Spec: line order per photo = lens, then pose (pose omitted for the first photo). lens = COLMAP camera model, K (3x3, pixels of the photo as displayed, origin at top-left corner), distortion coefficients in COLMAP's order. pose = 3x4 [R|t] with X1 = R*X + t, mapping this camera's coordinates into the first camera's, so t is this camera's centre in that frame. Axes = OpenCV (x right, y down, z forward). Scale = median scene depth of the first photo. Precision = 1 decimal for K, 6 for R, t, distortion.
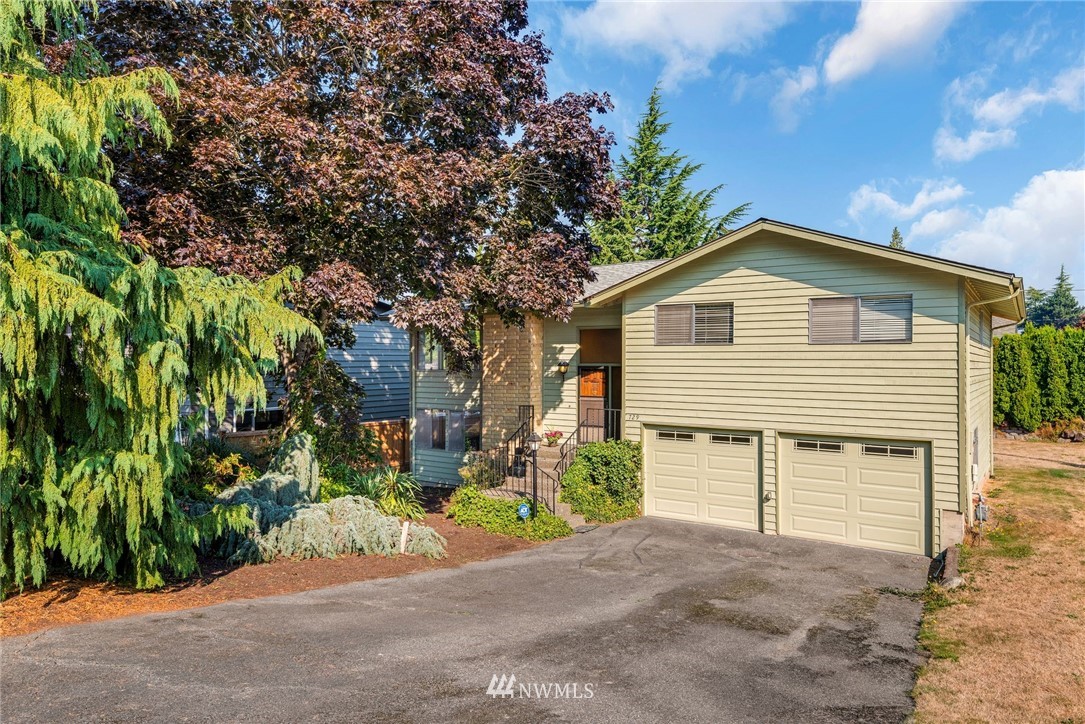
lens RADIAL K [[480.6, 0, 545.1], [0, 480.6, 366.3], [0, 0, 1]] dist [0.010357, -0.000259]
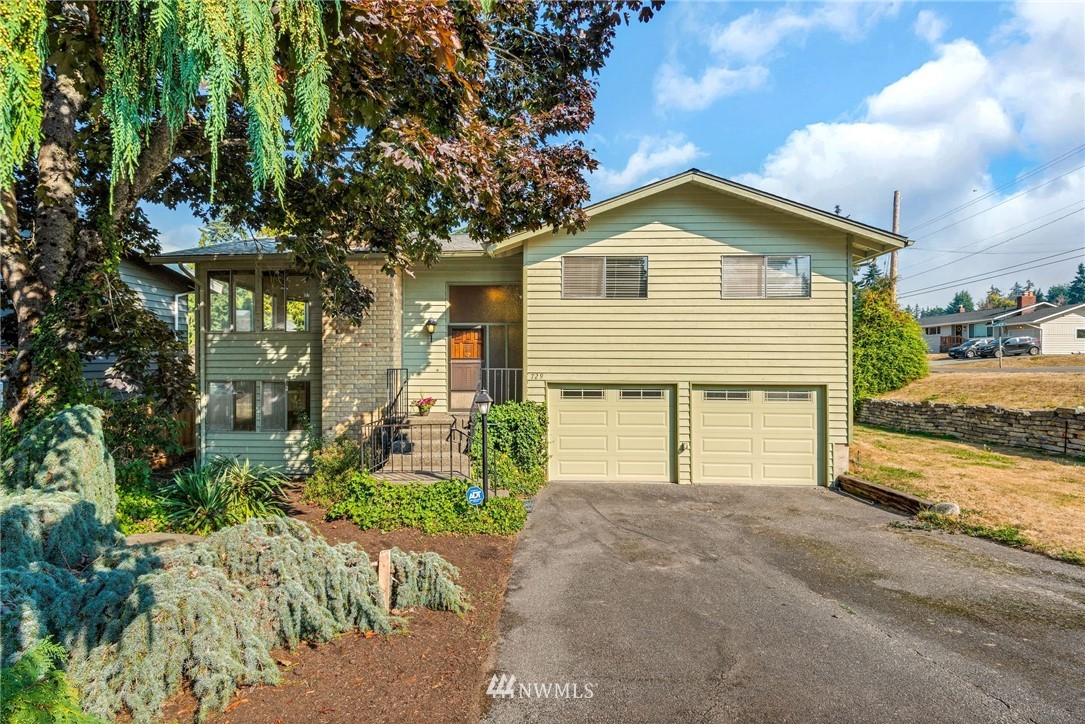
lens RADIAL K [[437.3, 0, 543.9], [0, 437.3, 348.7], [0, 0, 1]] dist [0.027632, -0.018606]
pose [[0.901631, 0.004565, 0.432482, -0.195474], [-0.009582, 0.999910, 0.009422, 0.051675], [-0.432400, -0.012639, 0.901593, 0.274602]]
